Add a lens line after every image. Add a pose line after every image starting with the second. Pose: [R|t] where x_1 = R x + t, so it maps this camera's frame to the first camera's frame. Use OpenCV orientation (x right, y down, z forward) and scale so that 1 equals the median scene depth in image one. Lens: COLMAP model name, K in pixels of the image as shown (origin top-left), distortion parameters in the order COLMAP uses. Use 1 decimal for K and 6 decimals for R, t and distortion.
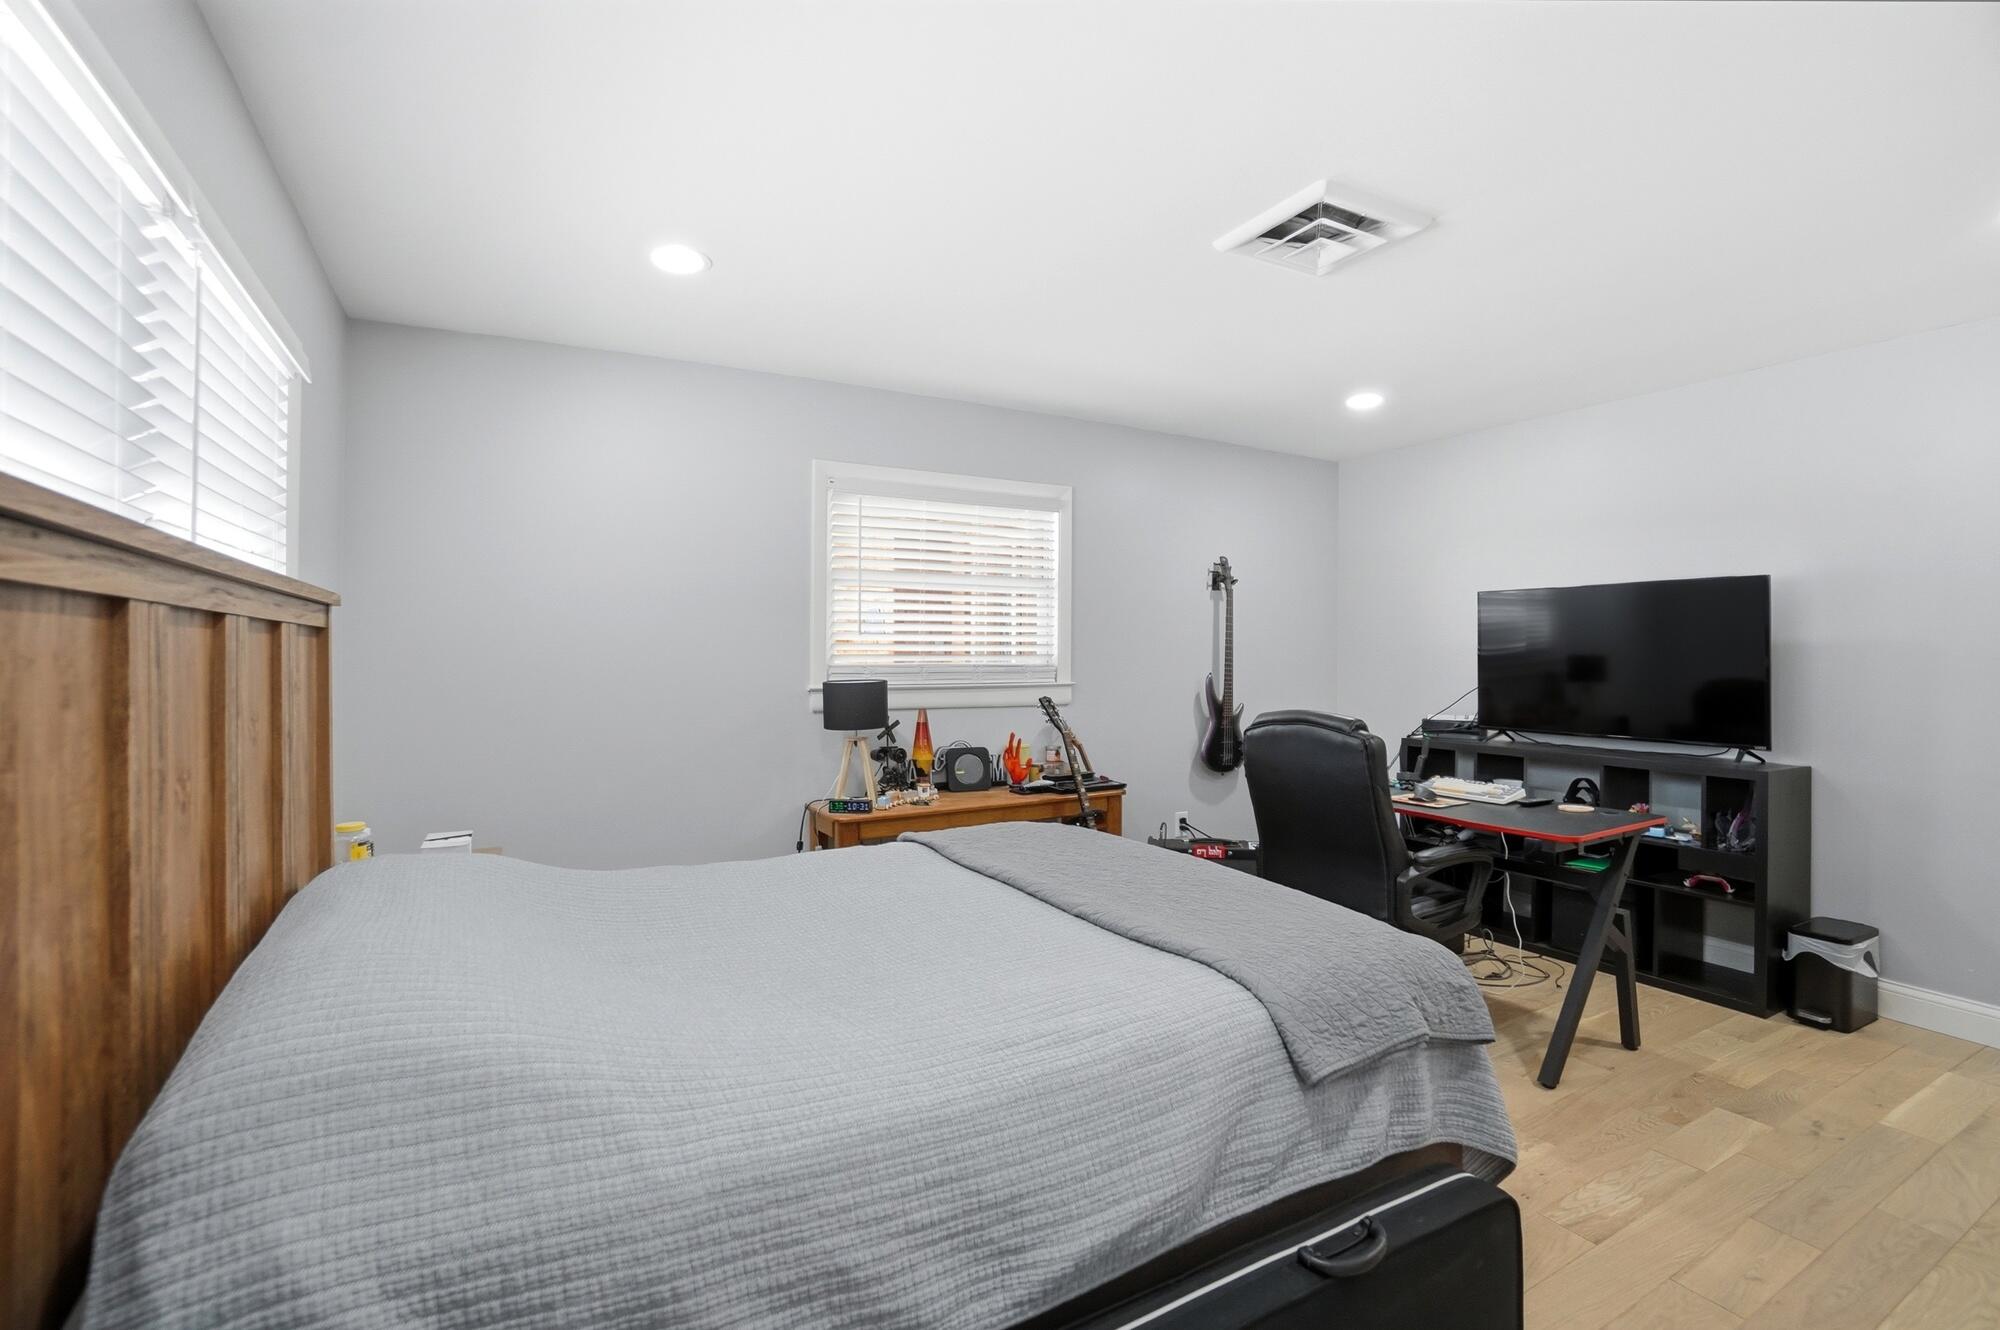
lens RADIAL K [[899.2, 0, 1000.7], [0, 899.2, 645.4], [0, 0, 1]] dist [-0.065642, 0.024482]
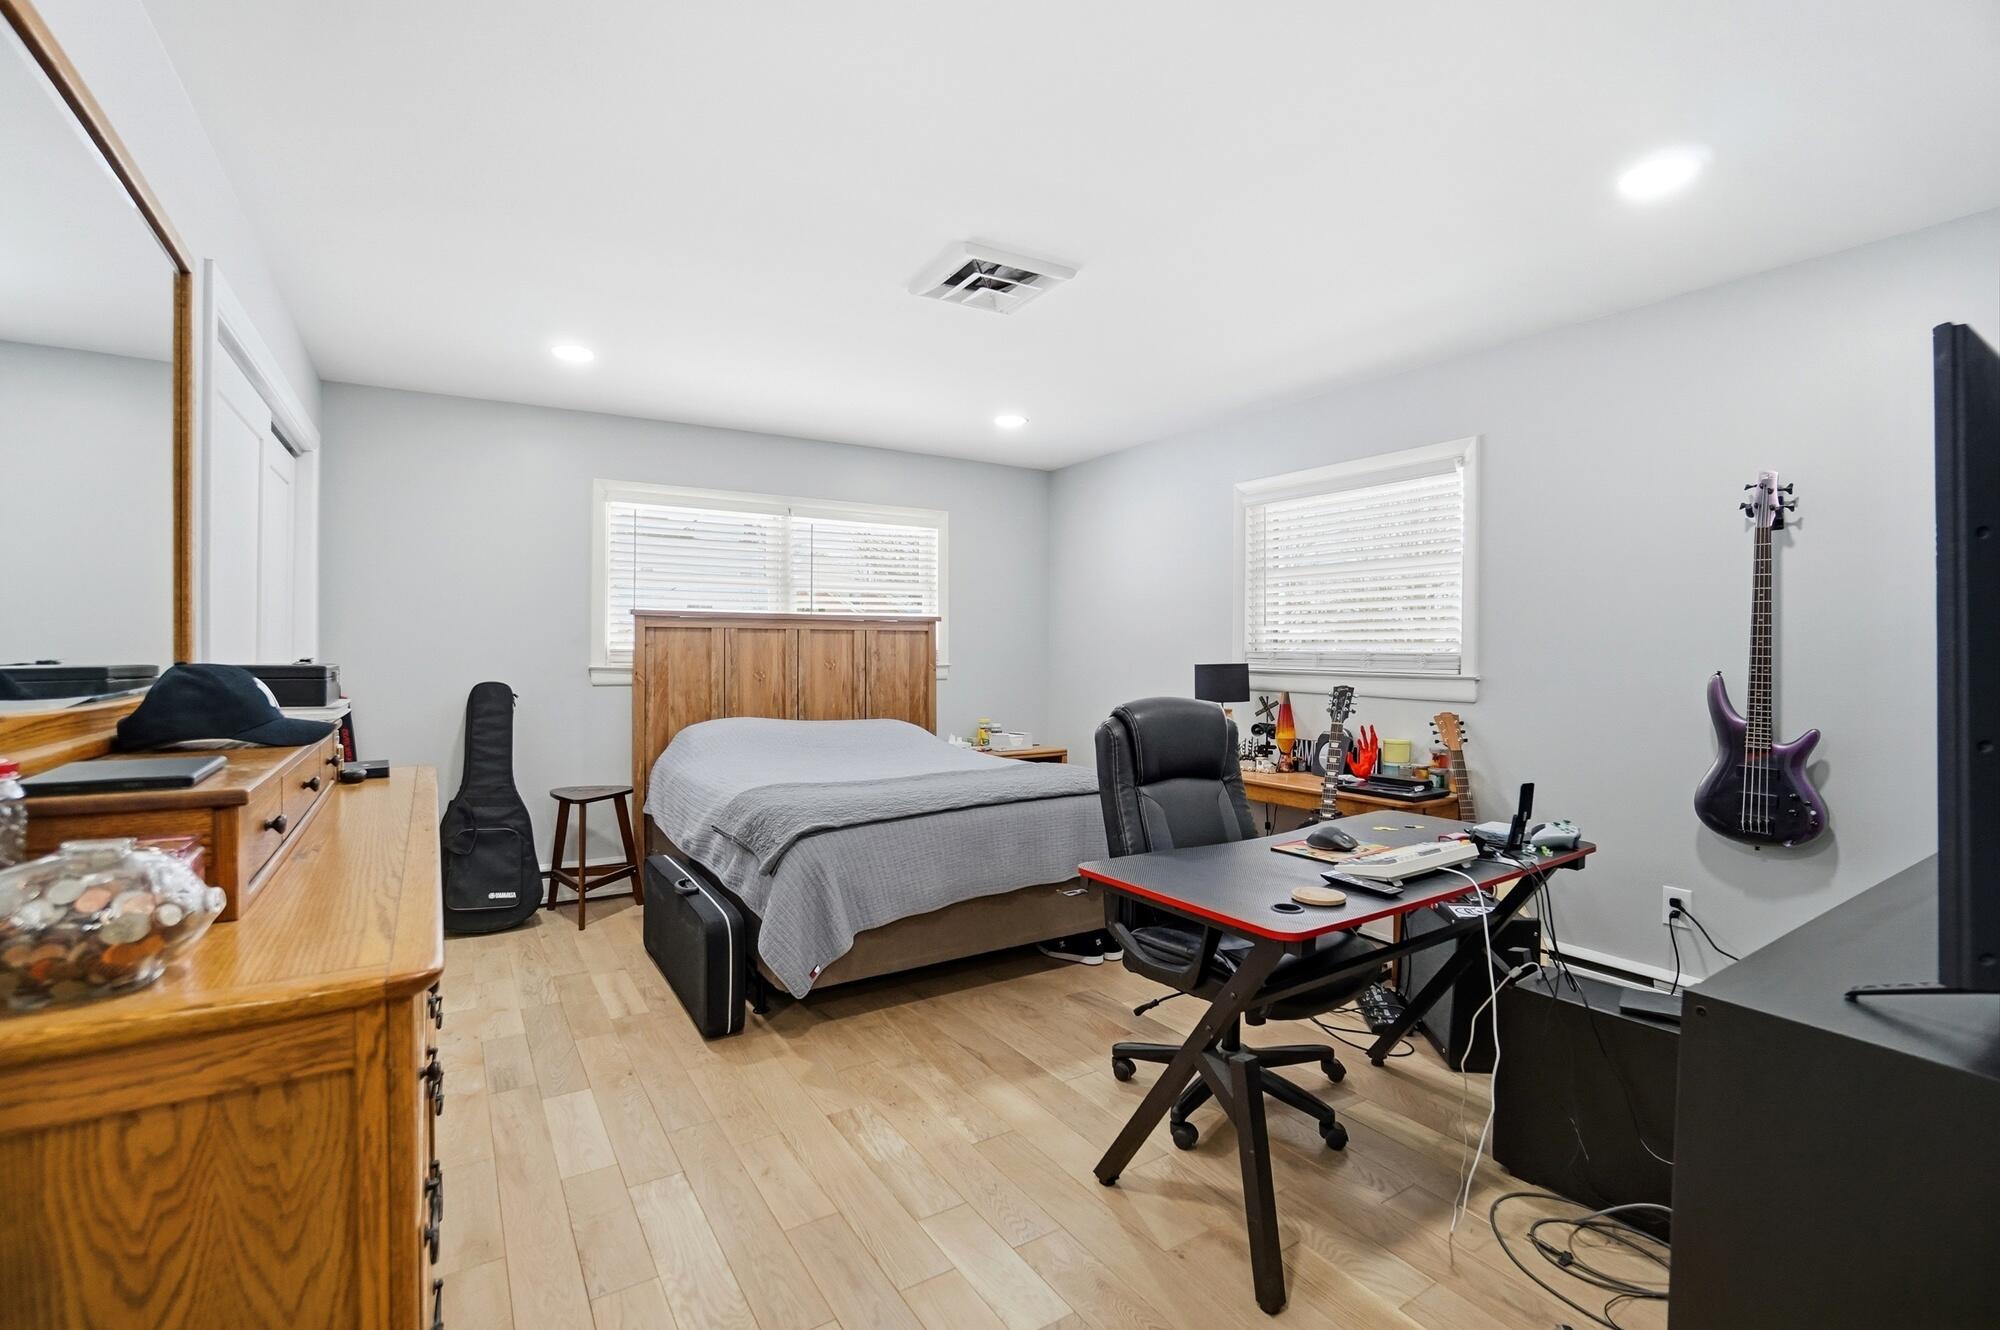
lens RADIAL K [[899.2, 0, 1000.7], [0, 899.2, 645.4], [0, 0, 1]] dist [-0.065642, 0.024482]
pose [[0.055338, 0.000427, -0.998468, 0.982720], [0.003394, 0.999994, 0.000616, 0.012135], [0.998462, -0.003423, 0.055336, 0.593337]]
